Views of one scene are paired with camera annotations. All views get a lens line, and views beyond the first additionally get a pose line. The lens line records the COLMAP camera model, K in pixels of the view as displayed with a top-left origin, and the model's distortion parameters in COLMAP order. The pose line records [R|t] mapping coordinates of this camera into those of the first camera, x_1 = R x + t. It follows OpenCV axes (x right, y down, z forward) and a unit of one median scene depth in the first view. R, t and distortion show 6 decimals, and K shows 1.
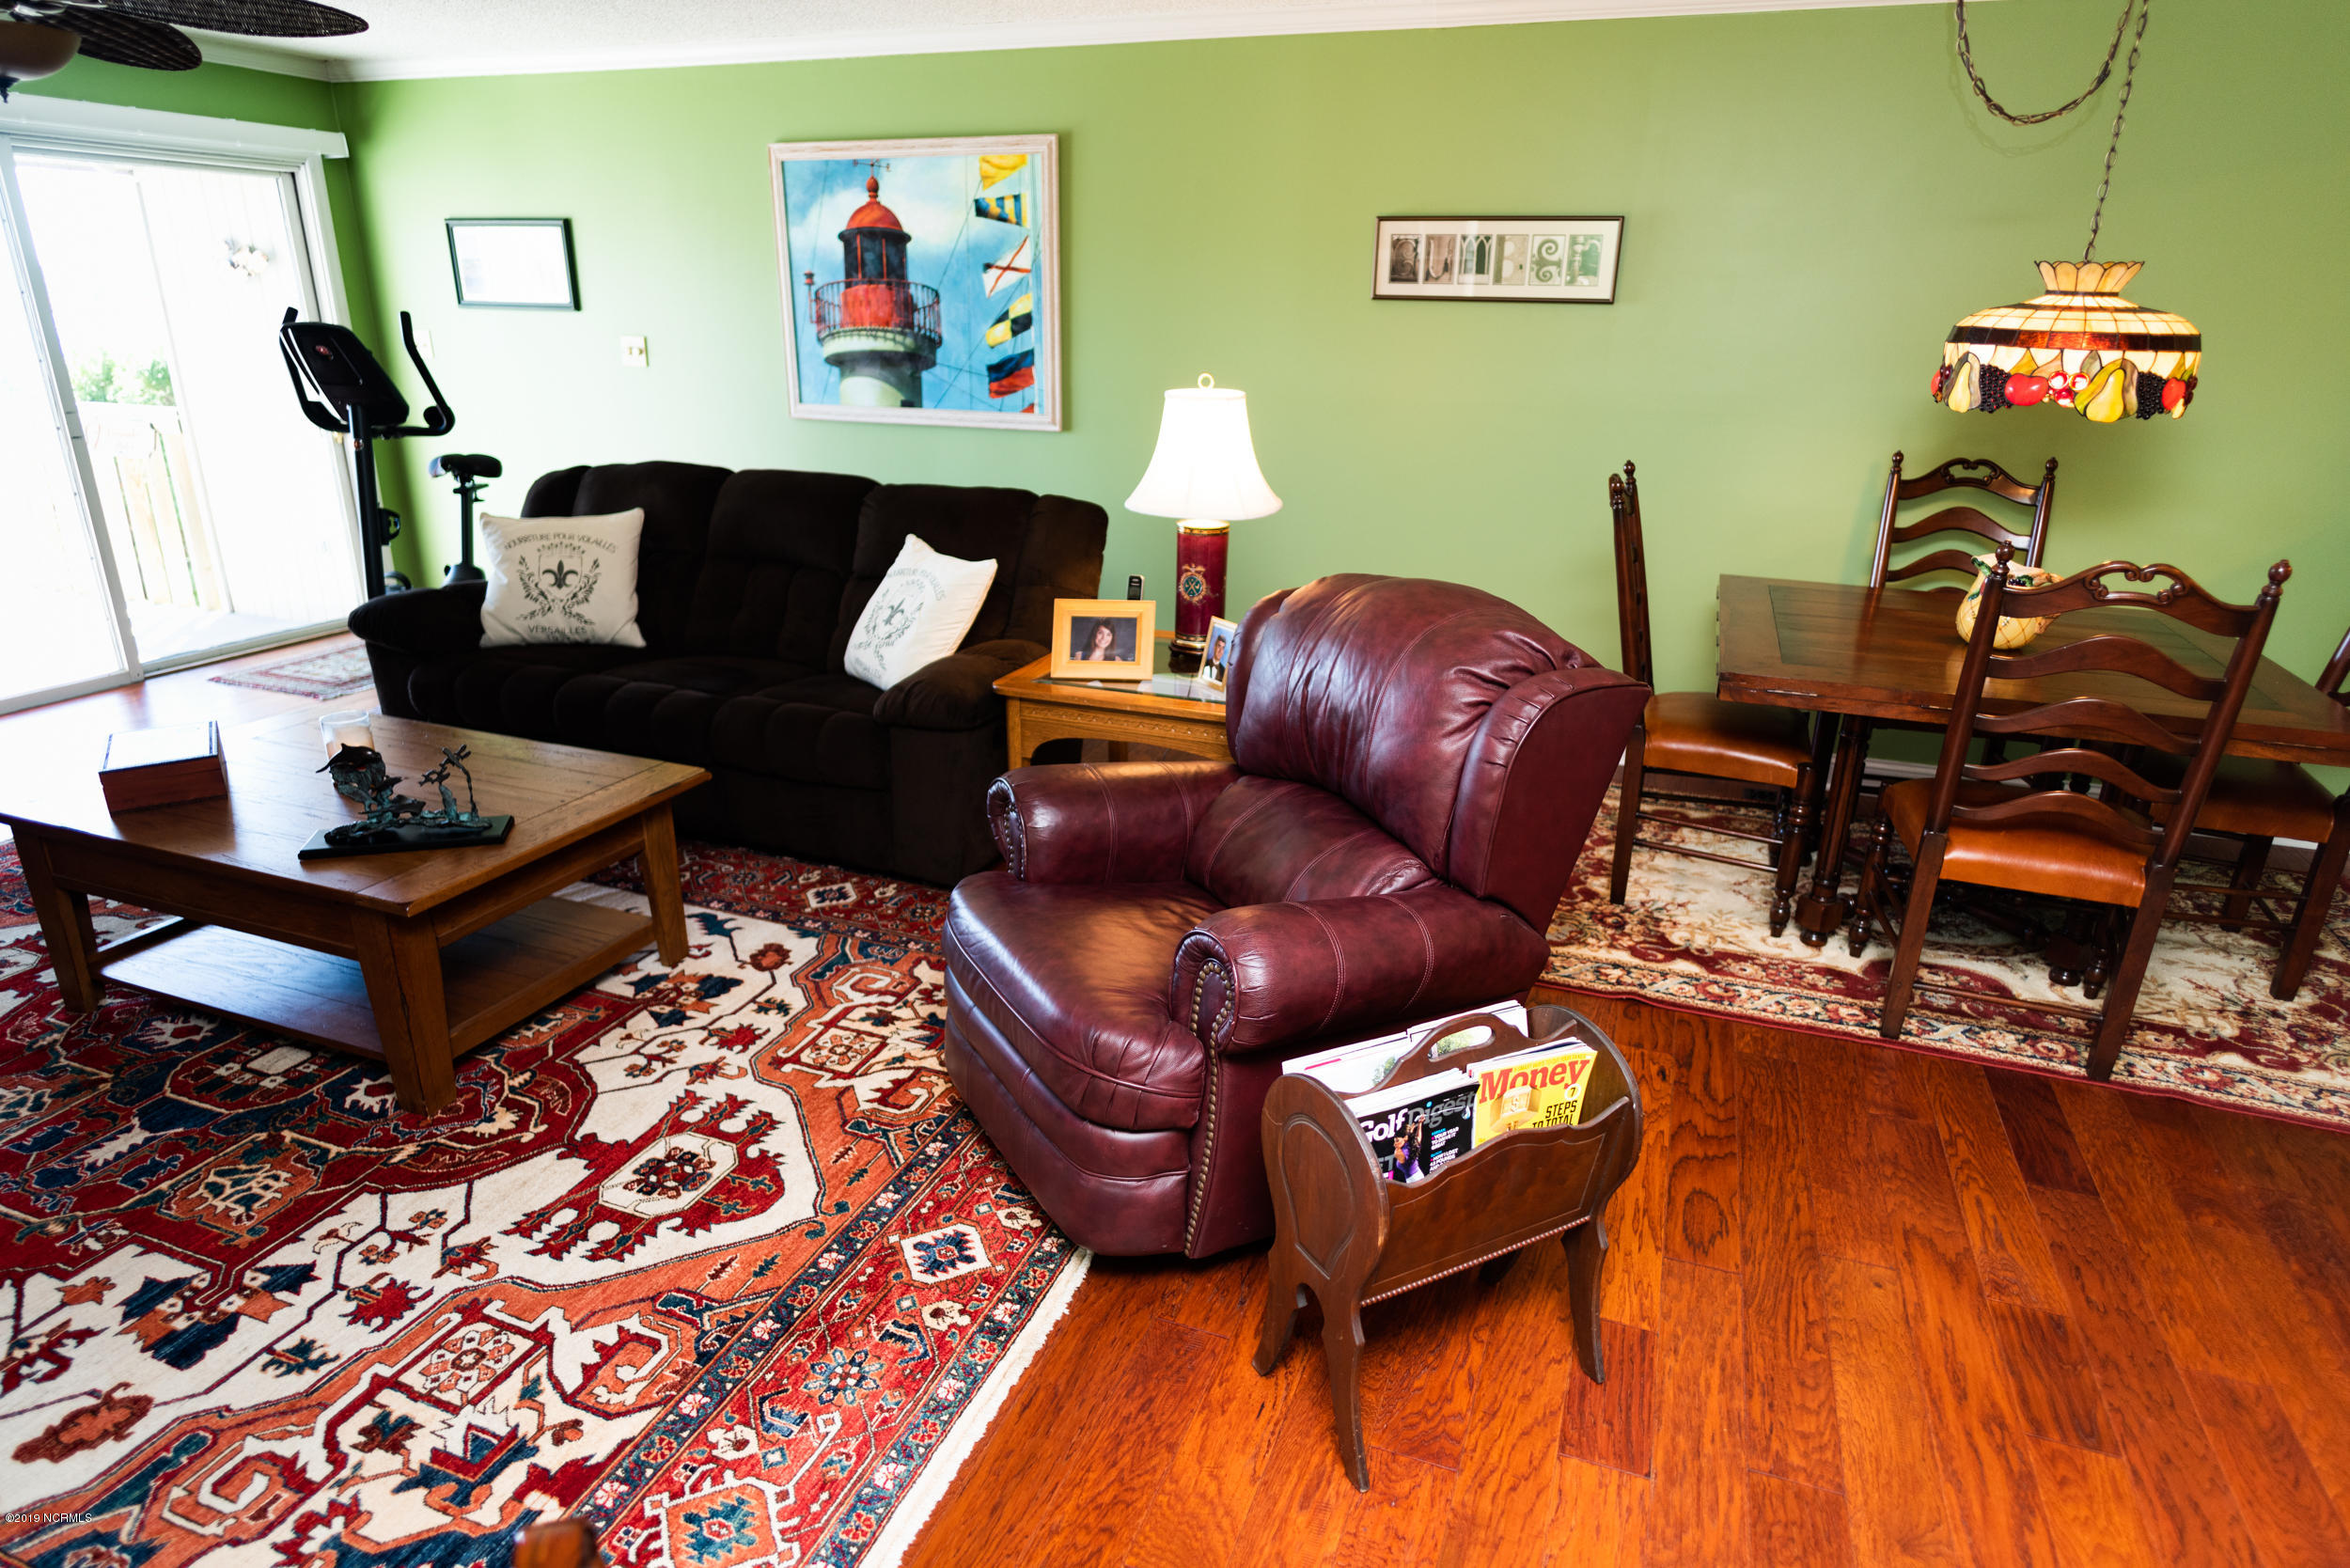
lens RADIAL K [[1345.5, 0, 1183.7], [0, 1345.5, 797.1], [0, 0, 1]] dist [-0.003347, 0.000997]
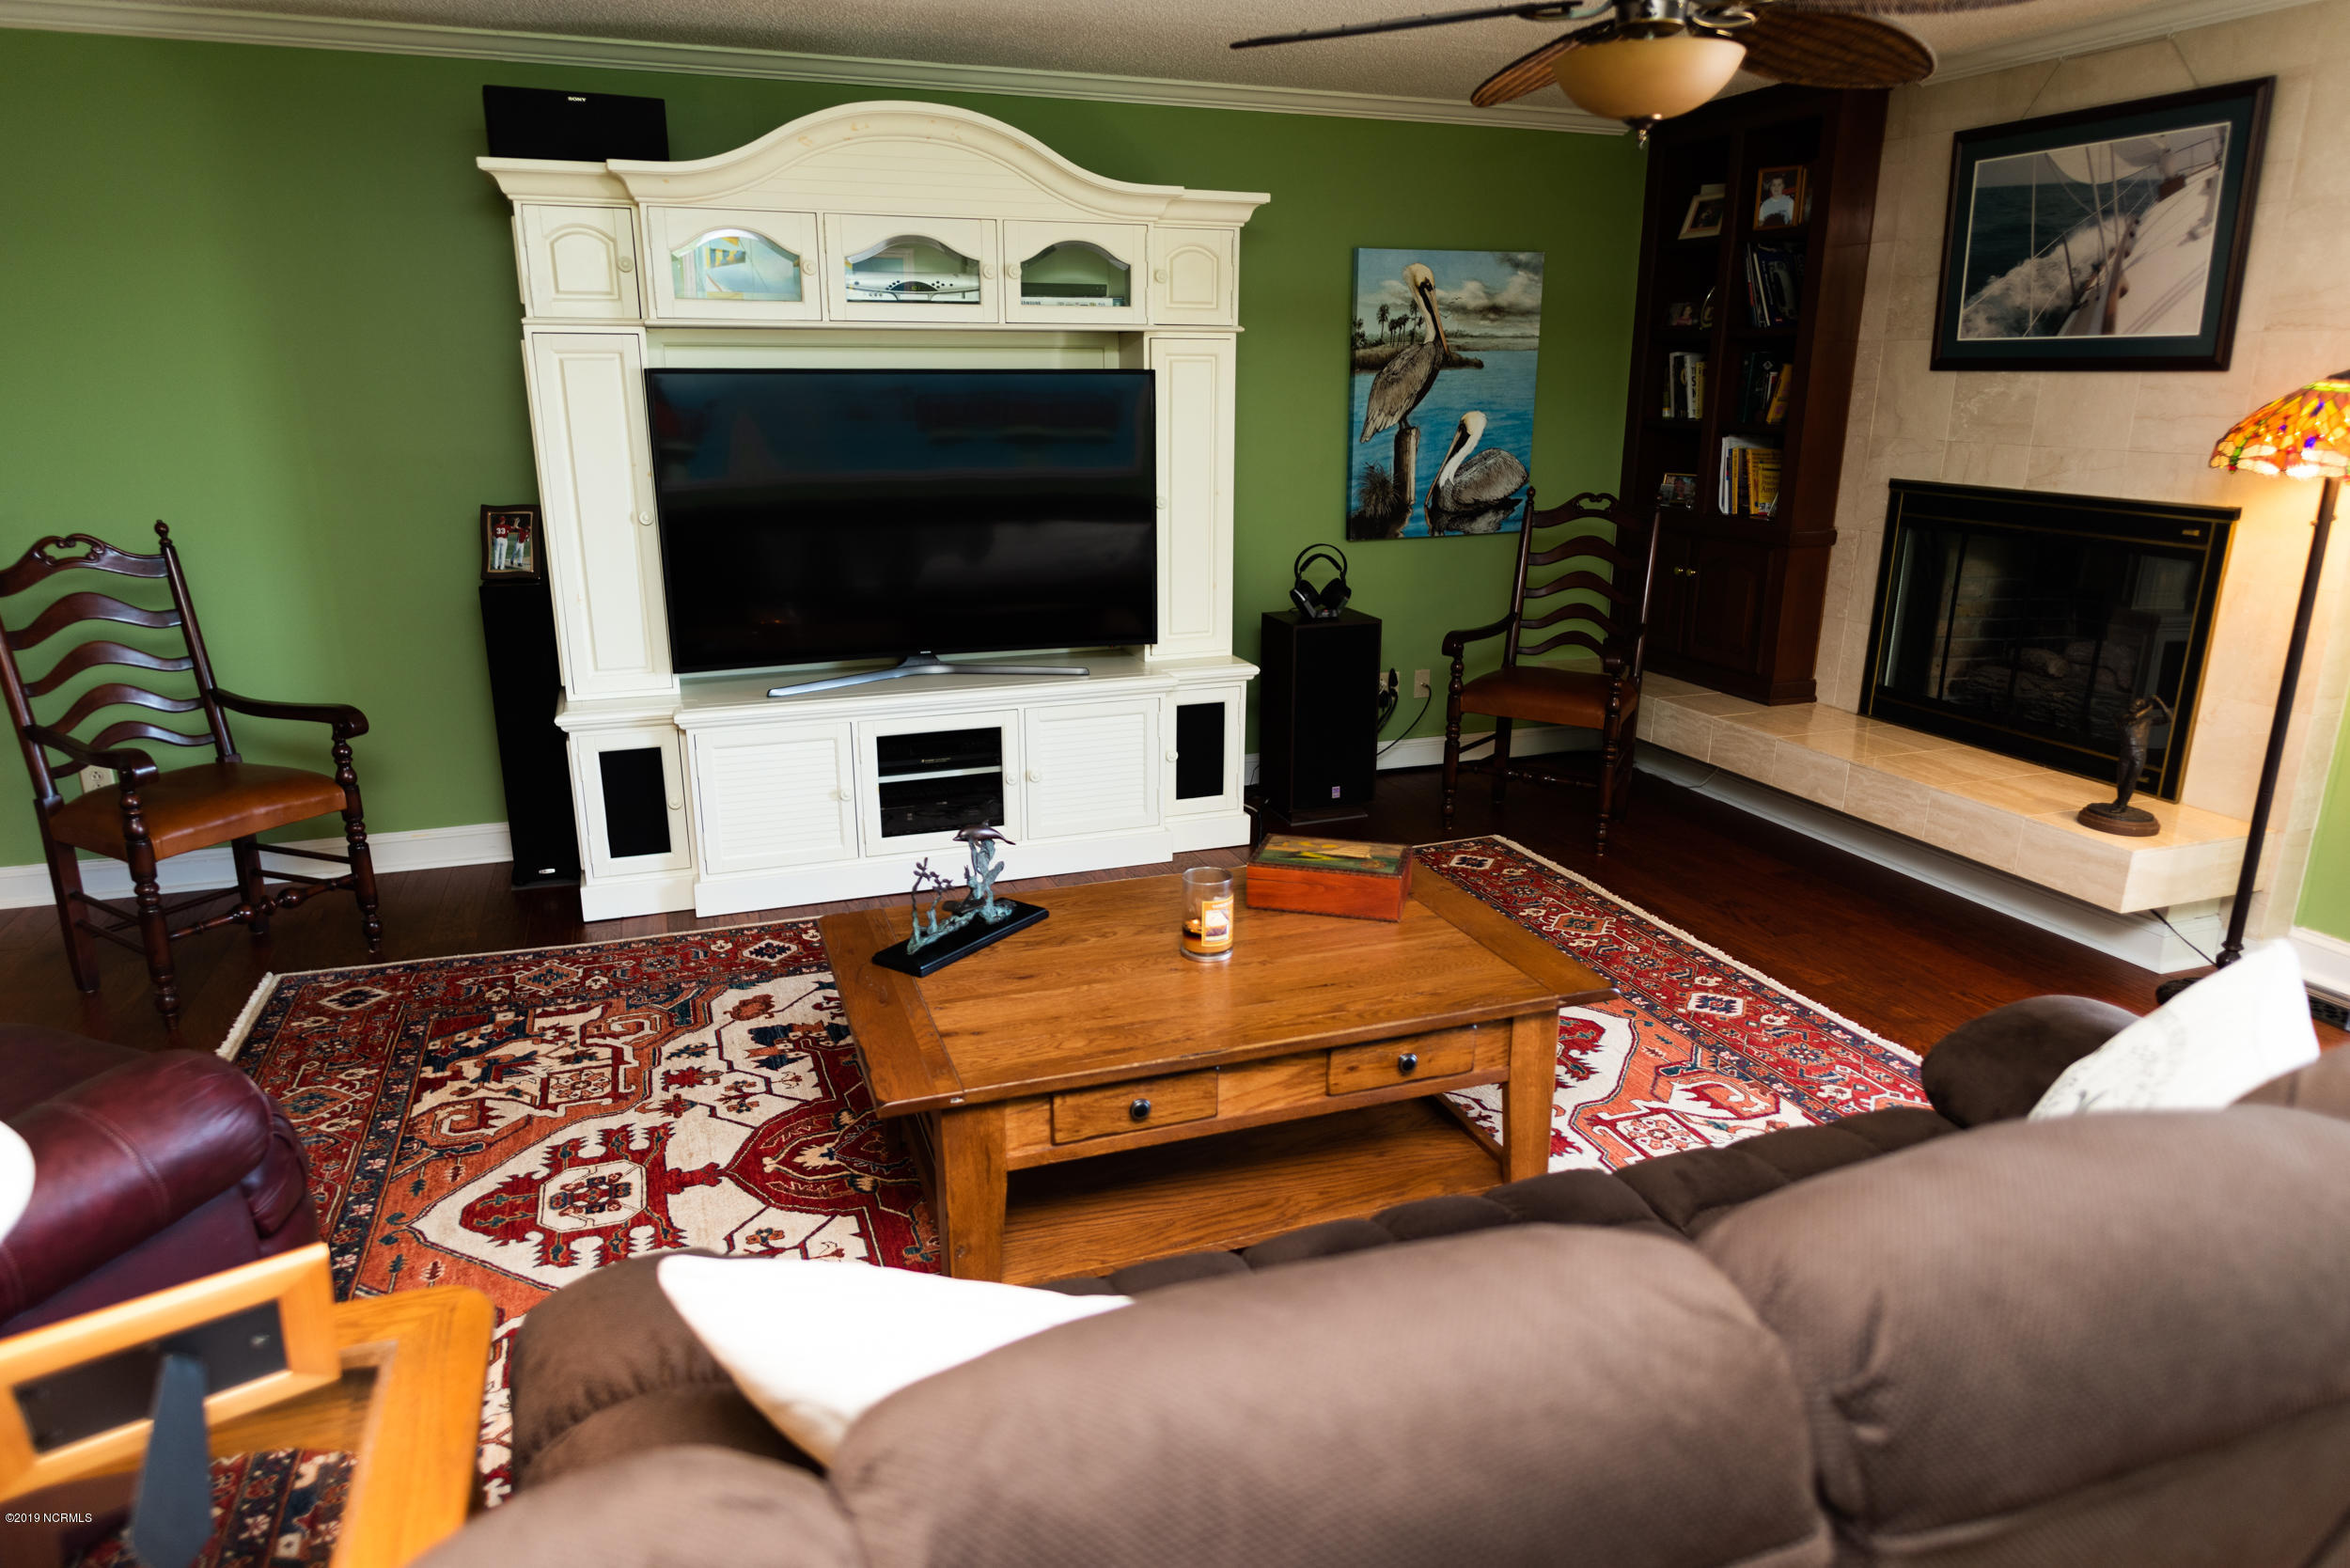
lens RADIAL K [[1447.9, 0, 1167.1], [0, 1447.9, 795.3], [0, 0, 1]] dist [-0.001240, -0.003167]
pose [[-0.761392, 0.165145, -0.626905, -0.059425], [-0.235897, 0.830144, 0.505187, -0.558558], [0.603850, 0.532530, -0.593108, 1.524793]]
